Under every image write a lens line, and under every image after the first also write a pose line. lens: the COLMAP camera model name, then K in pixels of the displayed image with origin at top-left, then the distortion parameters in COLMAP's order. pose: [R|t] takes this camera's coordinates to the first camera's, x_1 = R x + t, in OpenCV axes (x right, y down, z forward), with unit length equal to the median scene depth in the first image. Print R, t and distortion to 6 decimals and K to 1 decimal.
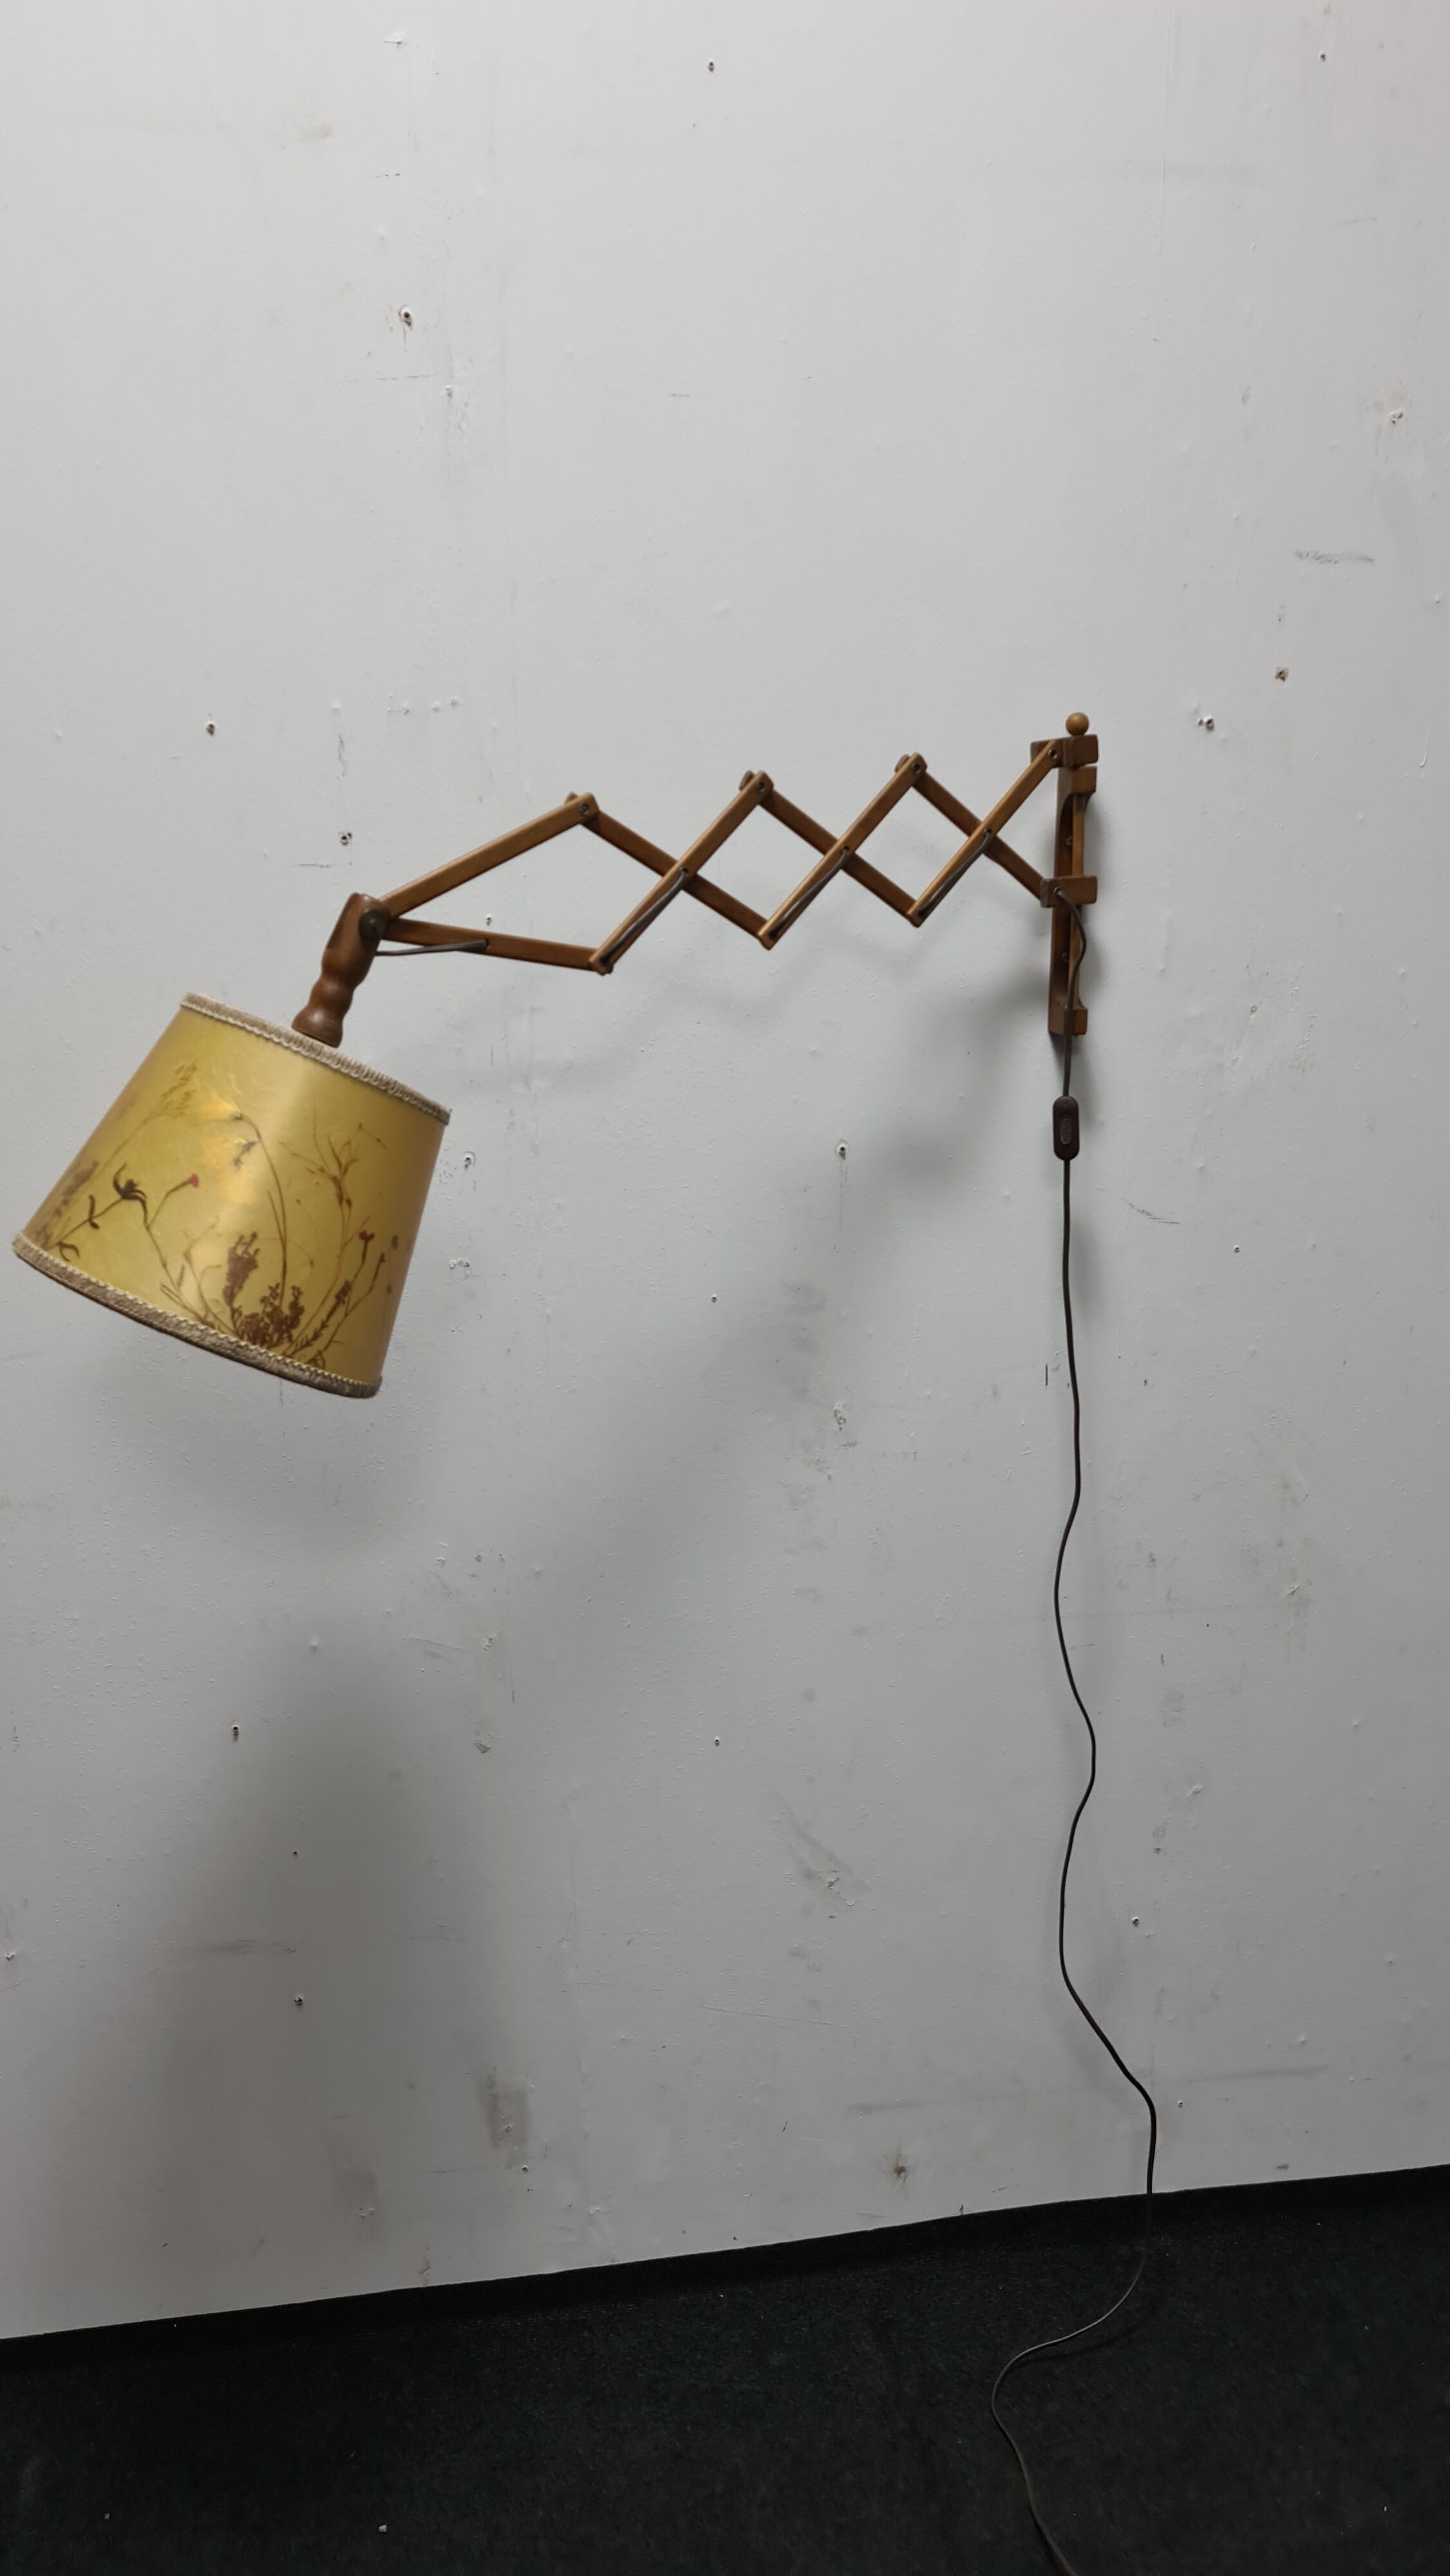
lens RADIAL K [[1926.7, 0, 736.9], [0, 1926.7, 1283.2], [0, 0, 1]] dist [0.046695, -0.004576]
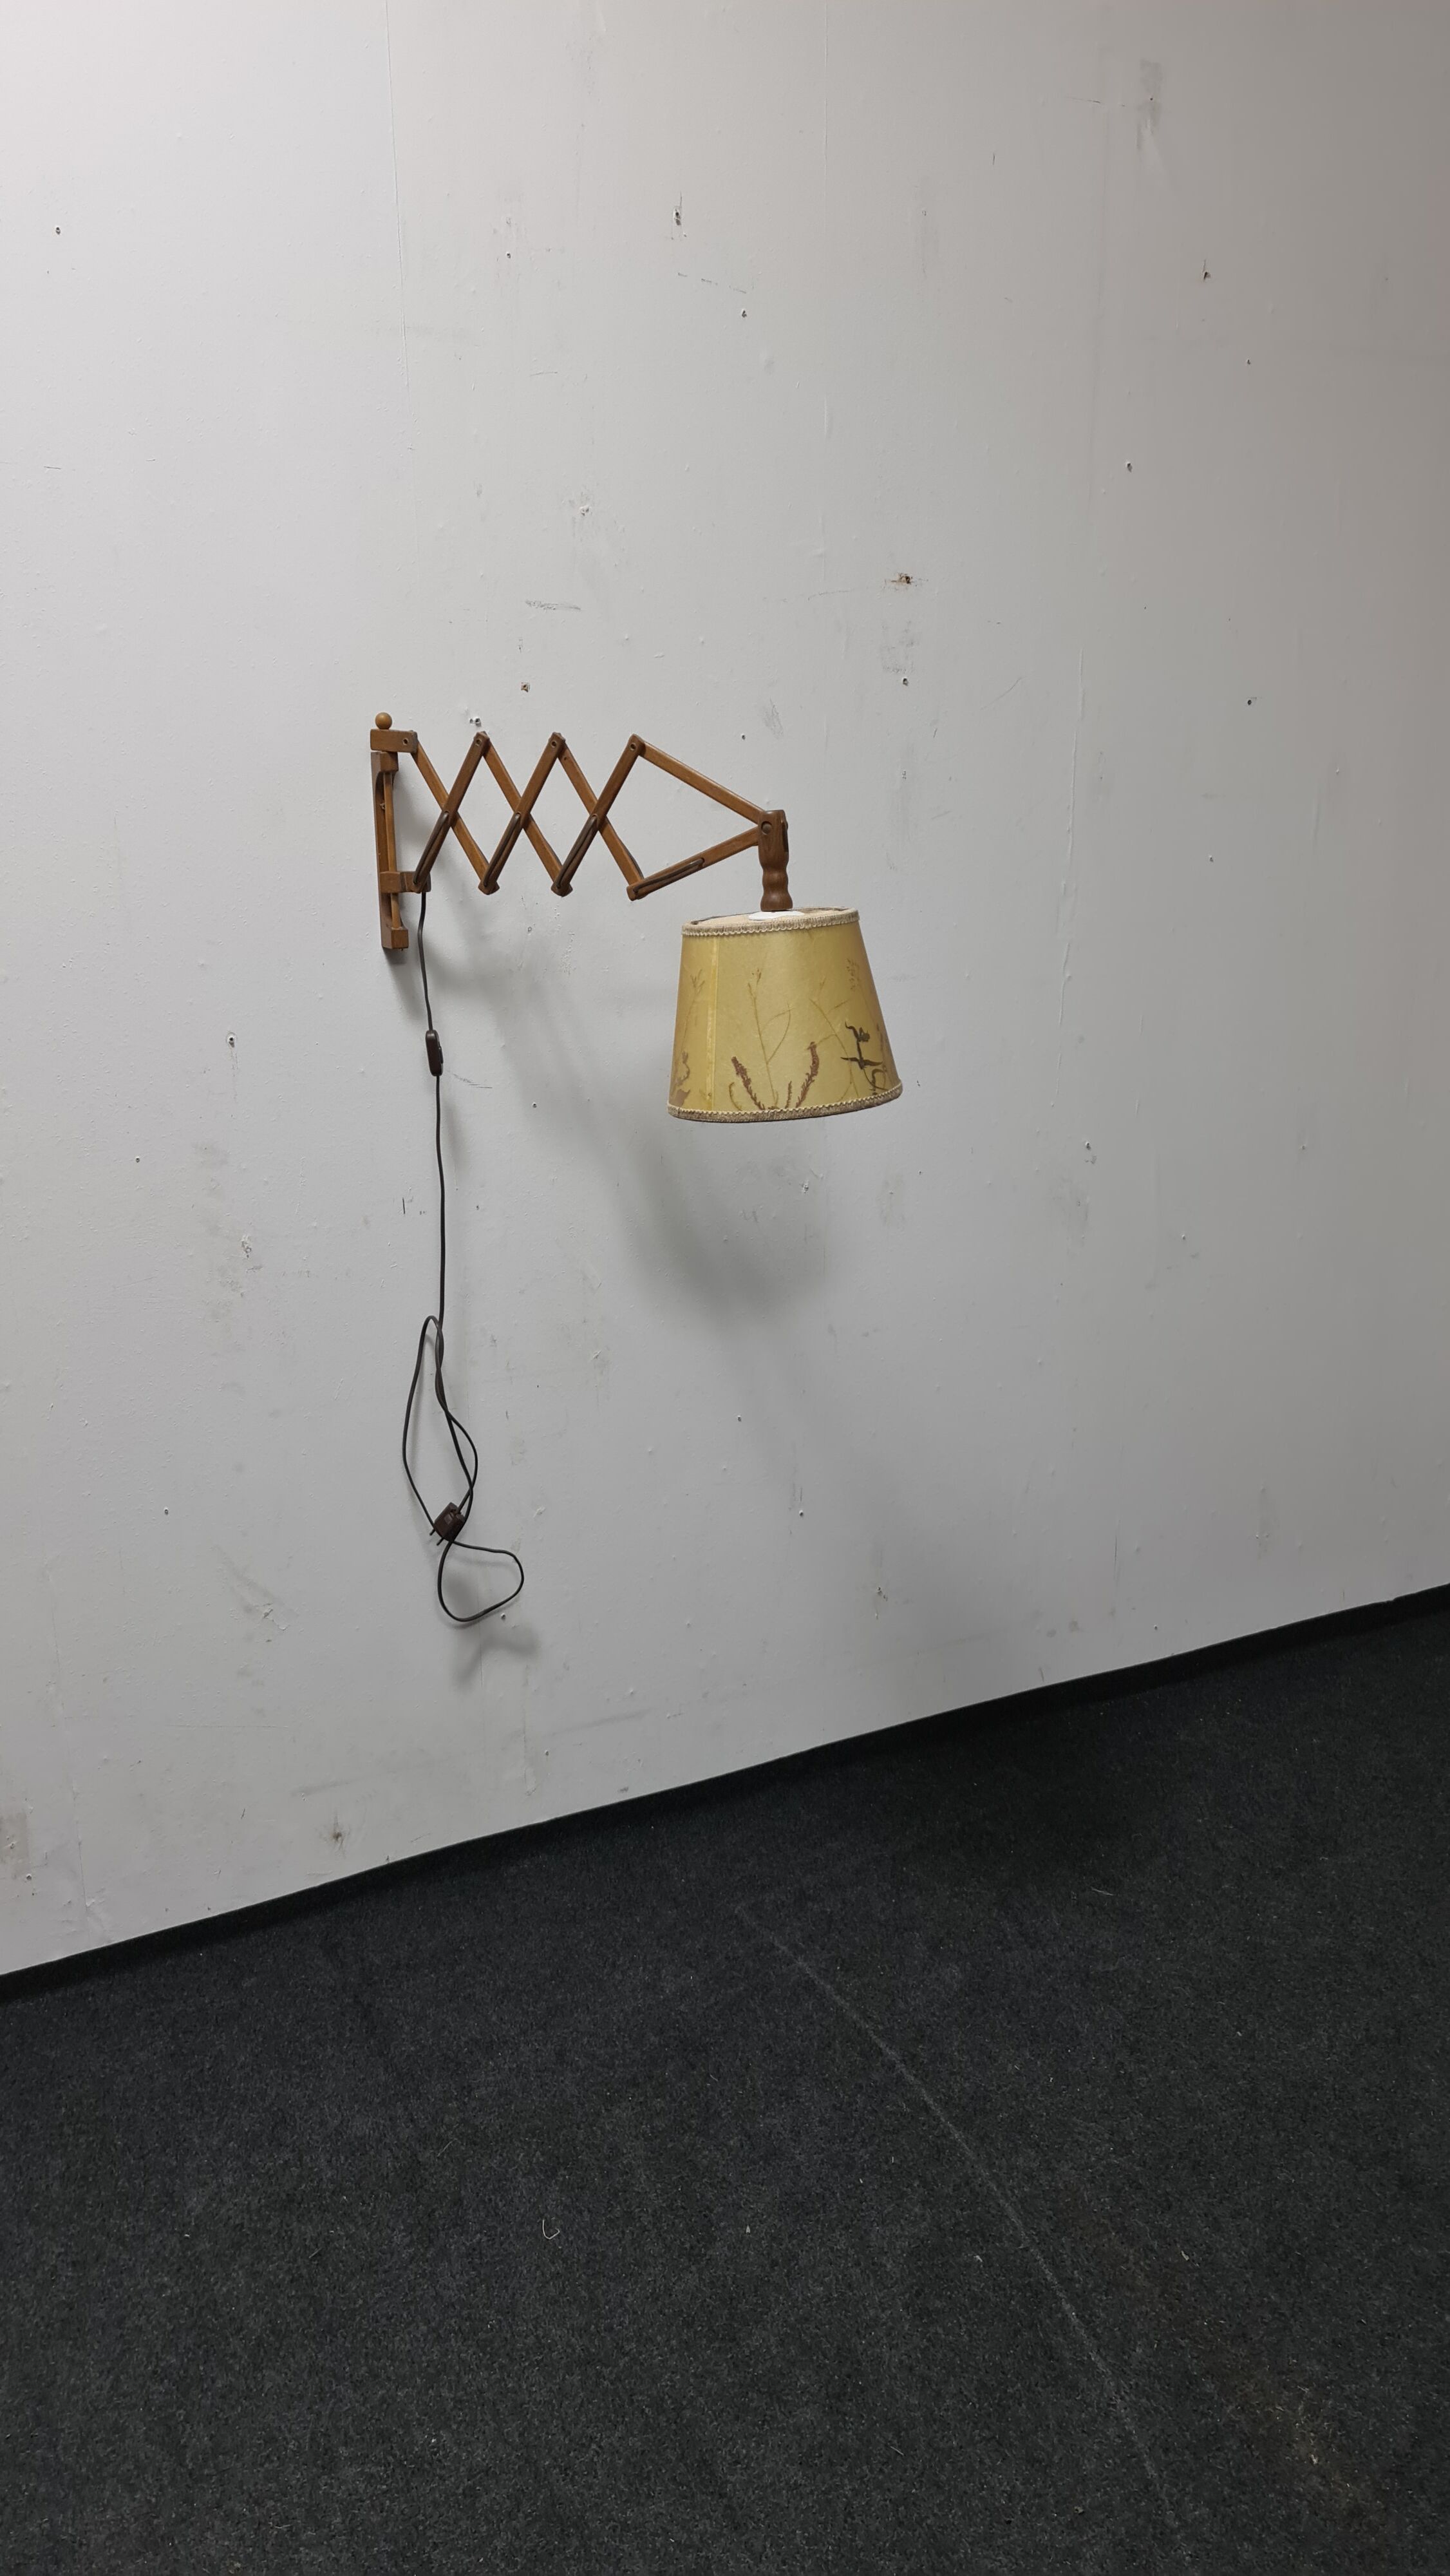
lens RADIAL K [[1926.7, 0, 736.9], [0, 1926.7, 1283.2], [0, 0, 1]] dist [0.046695, -0.004576]
pose [[0.954781, -0.072254, 0.288397, -0.008749], [0.069330, 0.997386, 0.020354, 0.089392], [-0.289114, 0.000561, 0.957294, -0.347386]]
